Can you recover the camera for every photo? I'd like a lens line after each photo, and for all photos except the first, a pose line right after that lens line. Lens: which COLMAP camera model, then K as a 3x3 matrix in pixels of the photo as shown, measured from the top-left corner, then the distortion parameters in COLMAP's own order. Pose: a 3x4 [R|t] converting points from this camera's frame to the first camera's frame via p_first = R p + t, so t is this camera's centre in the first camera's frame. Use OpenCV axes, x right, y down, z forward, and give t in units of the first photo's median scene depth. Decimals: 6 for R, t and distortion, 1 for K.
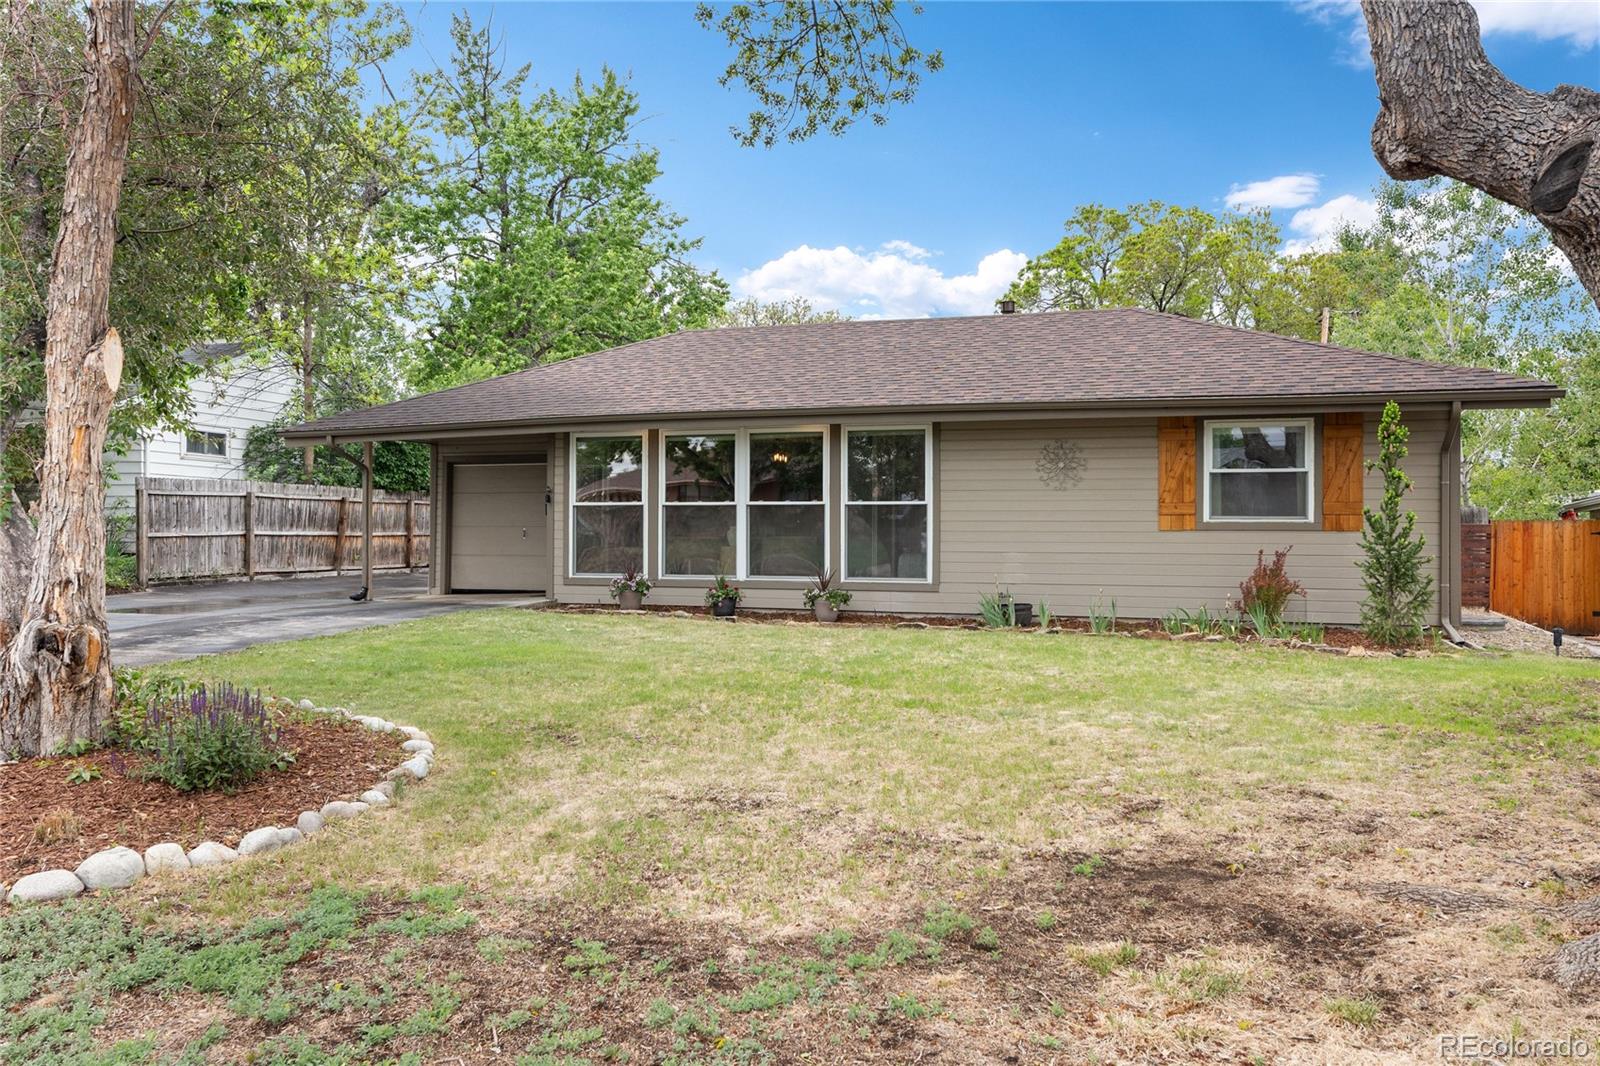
lens RADIAL K [[1263.9, 0, 800.0], [0, 1263.9, 533.0], [0, 0, 1]] dist [-0.008561, -0.001805]
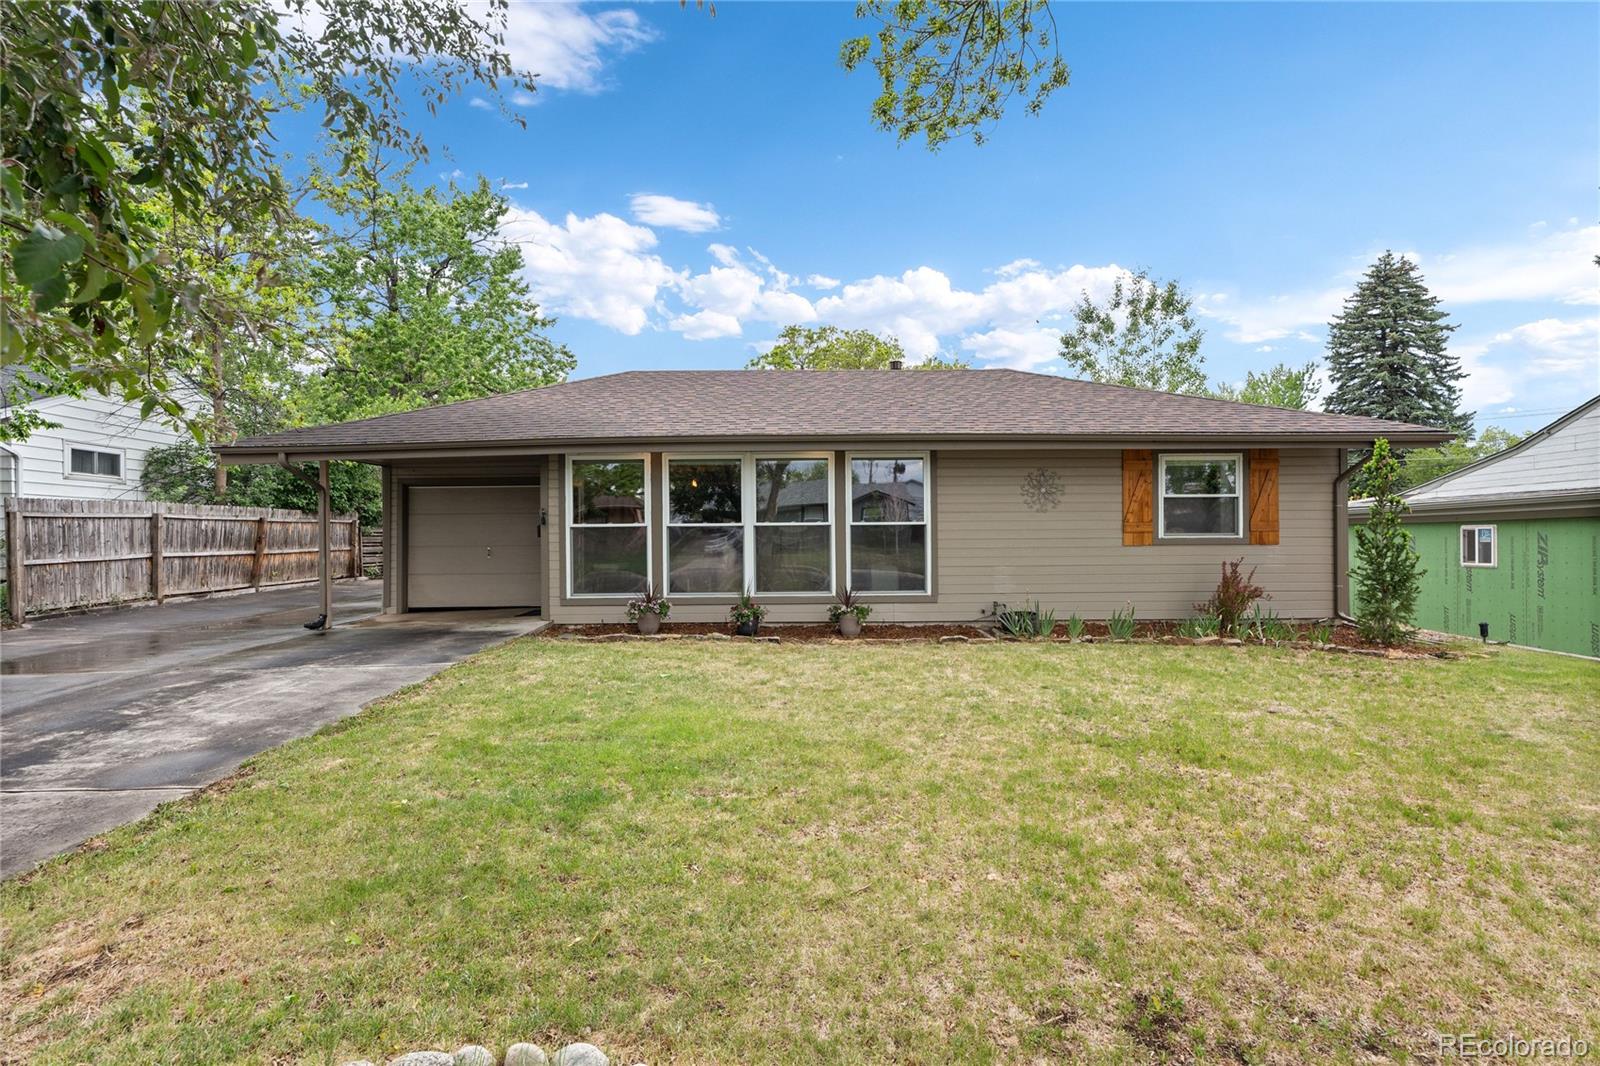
lens RADIAL K [[743.1, 0, 800.0], [0, 743.1, 533.0], [0, 0, 1]] dist [0.001510, -0.001118]
pose [[0.943342, -0.012082, 0.331603, -0.177166], [0.011790, 0.999926, 0.002893, -0.014614], [-0.331613, 0.001181, 0.943415, 0.329768]]
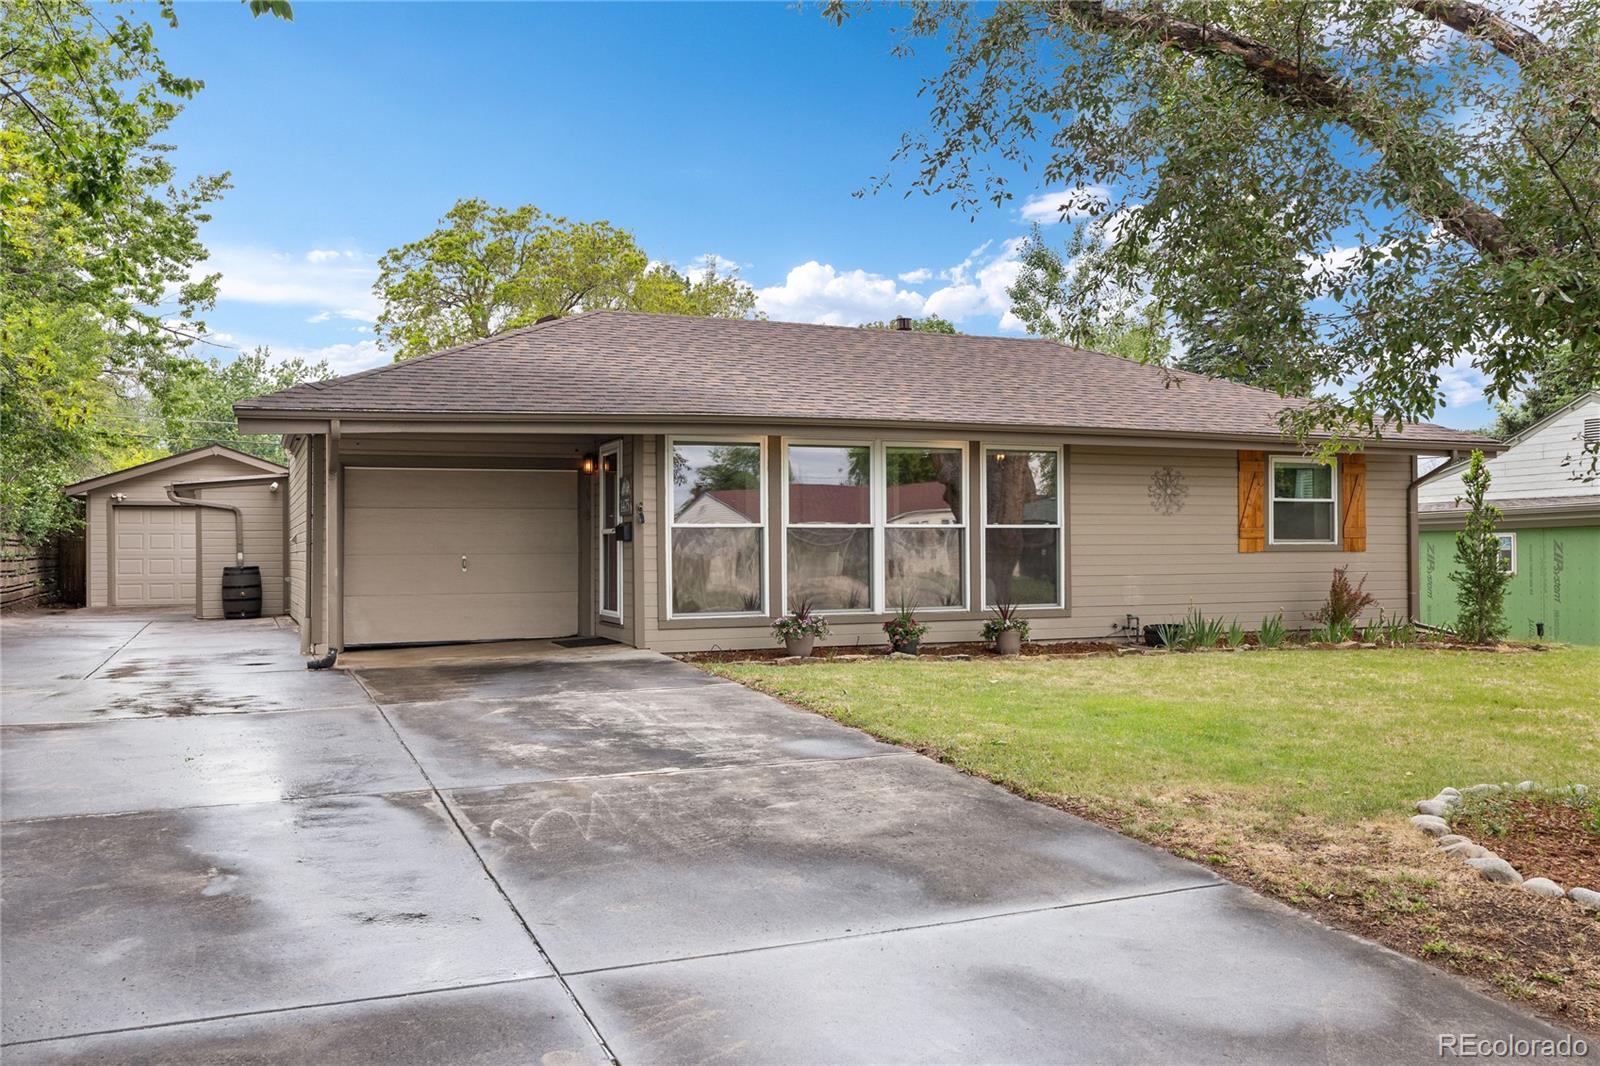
lens RADIAL K [[1282.9, 0, 800.0], [0, 1282.9, 533.0], [0, 0, 1]] dist [-0.004442, 0.009959]
pose [[0.753610, -0.002495, 0.657317, -0.559531], [0.007006, 0.999966, -0.004237, -0.012646], [-0.657285, 0.007798, 0.753602, 0.303696]]
